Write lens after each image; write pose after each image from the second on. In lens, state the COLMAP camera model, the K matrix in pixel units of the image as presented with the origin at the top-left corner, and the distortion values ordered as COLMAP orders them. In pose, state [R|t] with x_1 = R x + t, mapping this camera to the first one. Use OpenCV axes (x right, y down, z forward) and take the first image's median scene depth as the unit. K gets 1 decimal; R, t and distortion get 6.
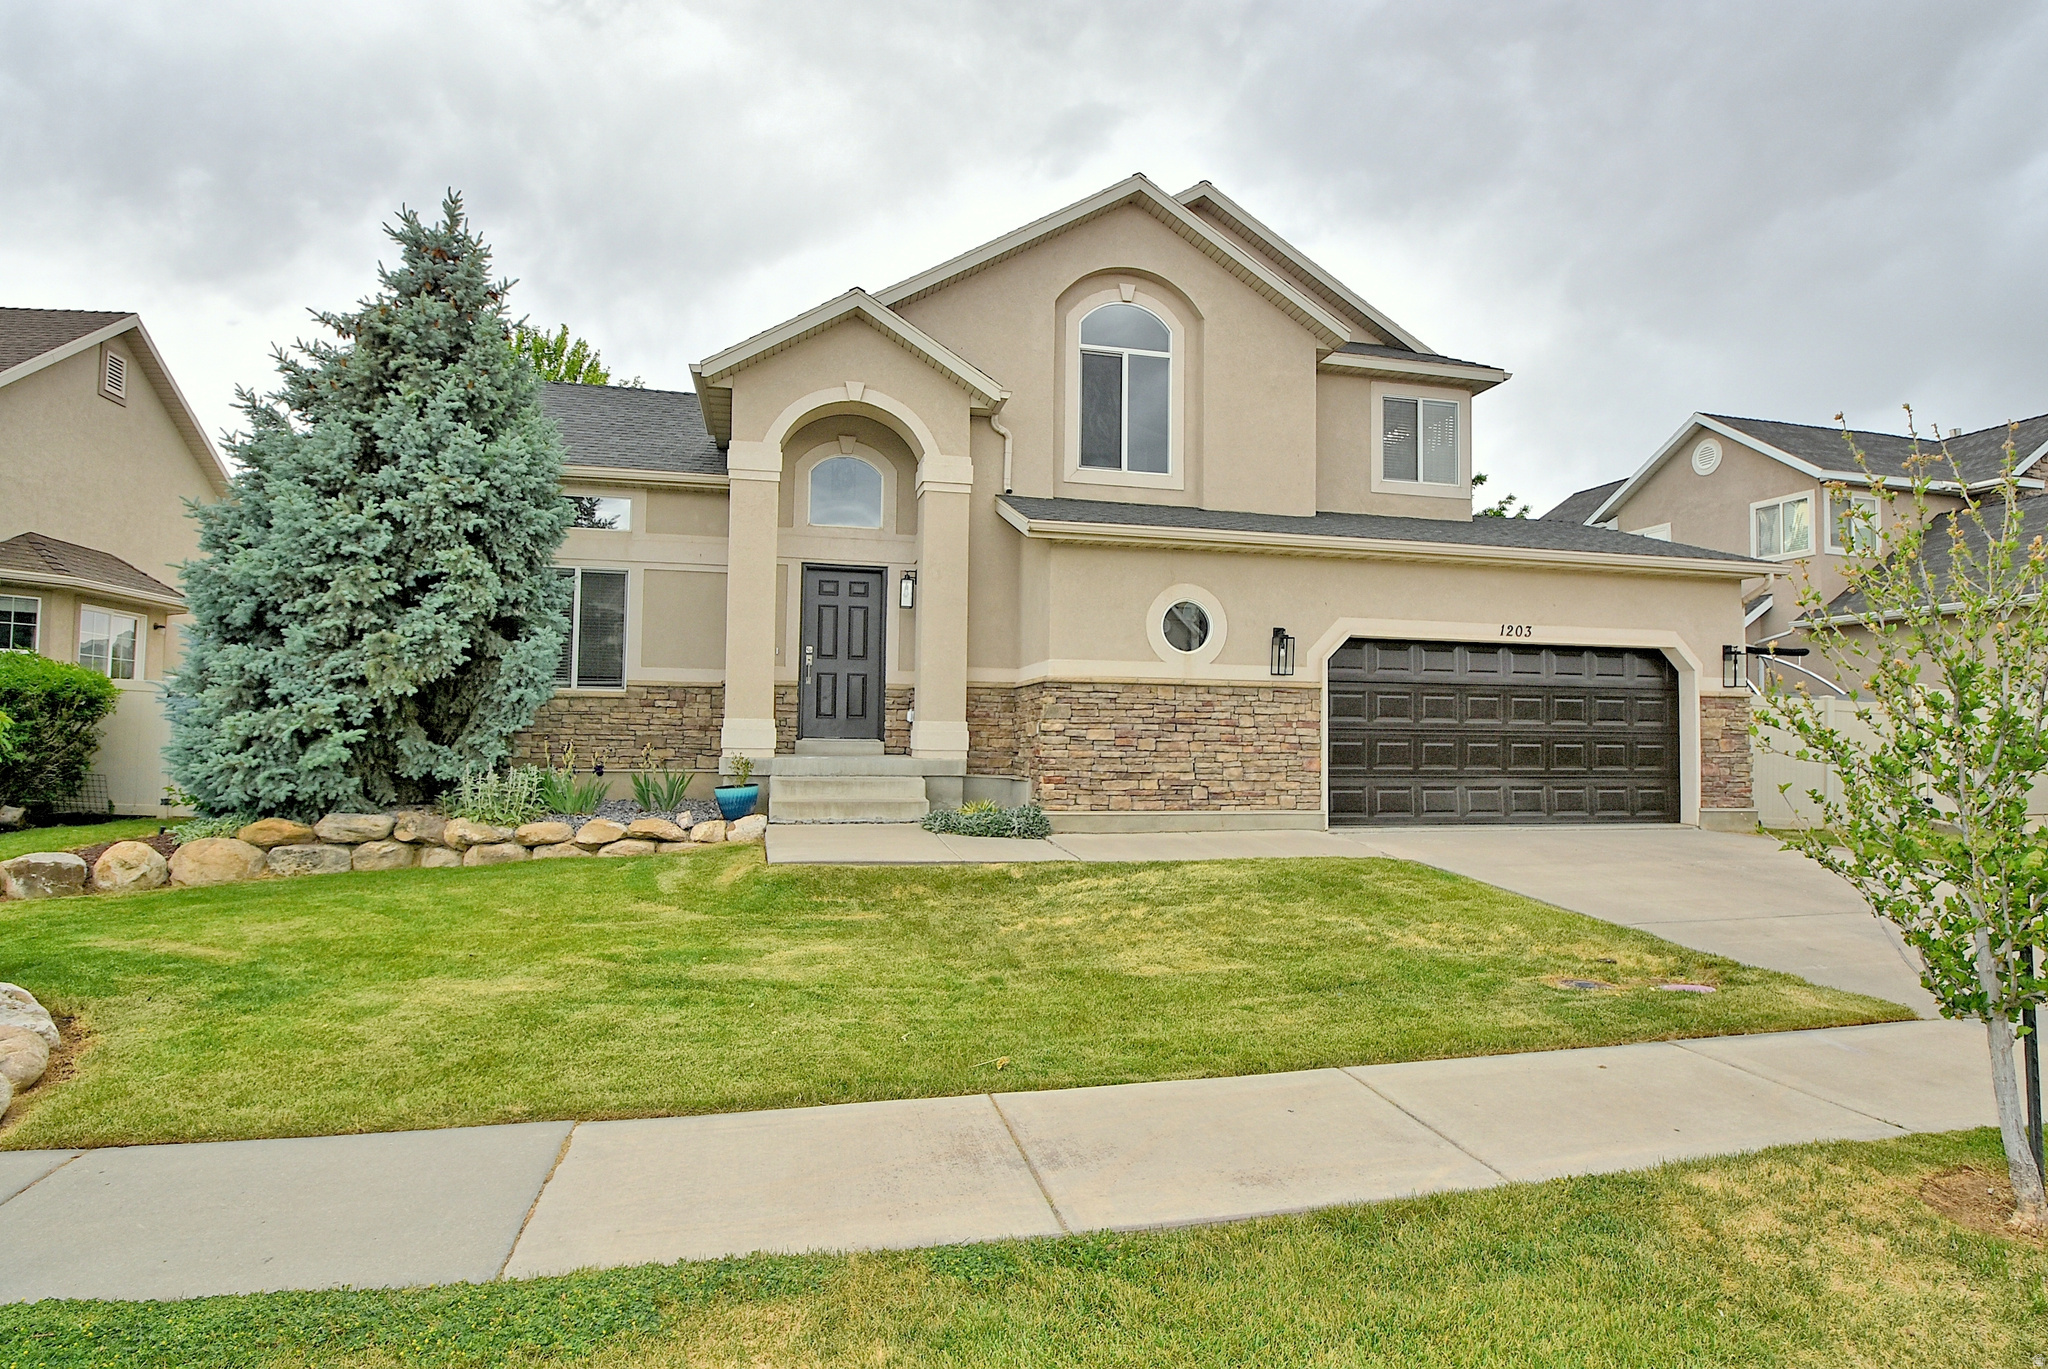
lens RADIAL K [[1058.2, 0, 1028.7], [0, 1058.2, 675.2], [0, 0, 1]] dist [-0.013819, -0.004282]
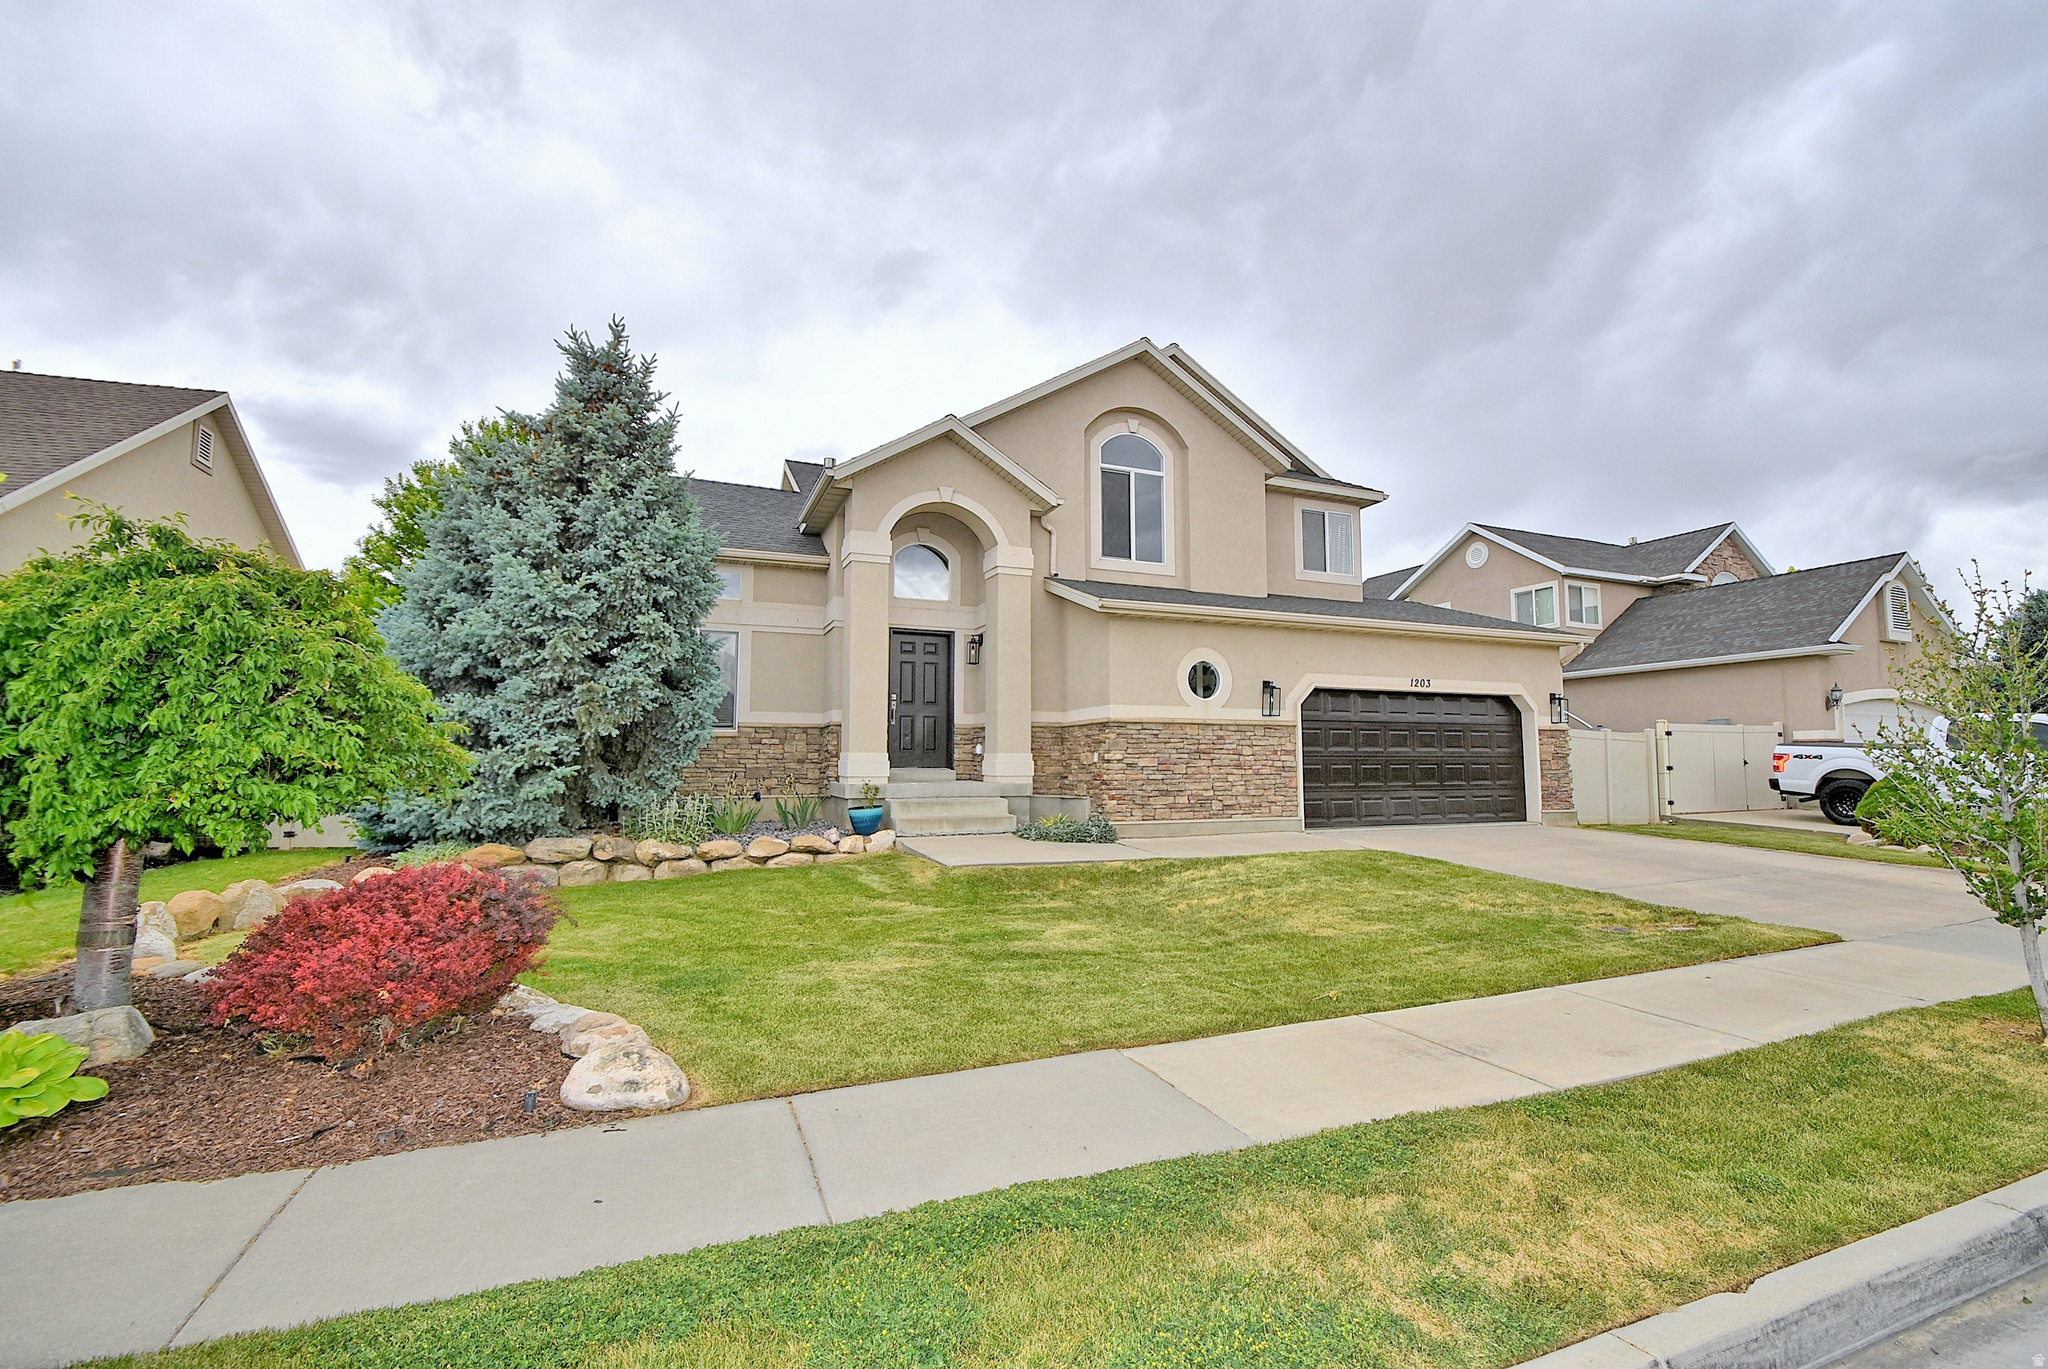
lens RADIAL K [[864.1, 0, 1017.9], [0, 864.1, 680.4], [0, 0, 1]] dist [0.001510, -0.001376]
pose [[0.988067, 0.002148, 0.154007, -0.244526], [0.003936, 0.999224, -0.039187, -0.003377], [-0.153971, 0.039326, 0.987292, -0.034902]]
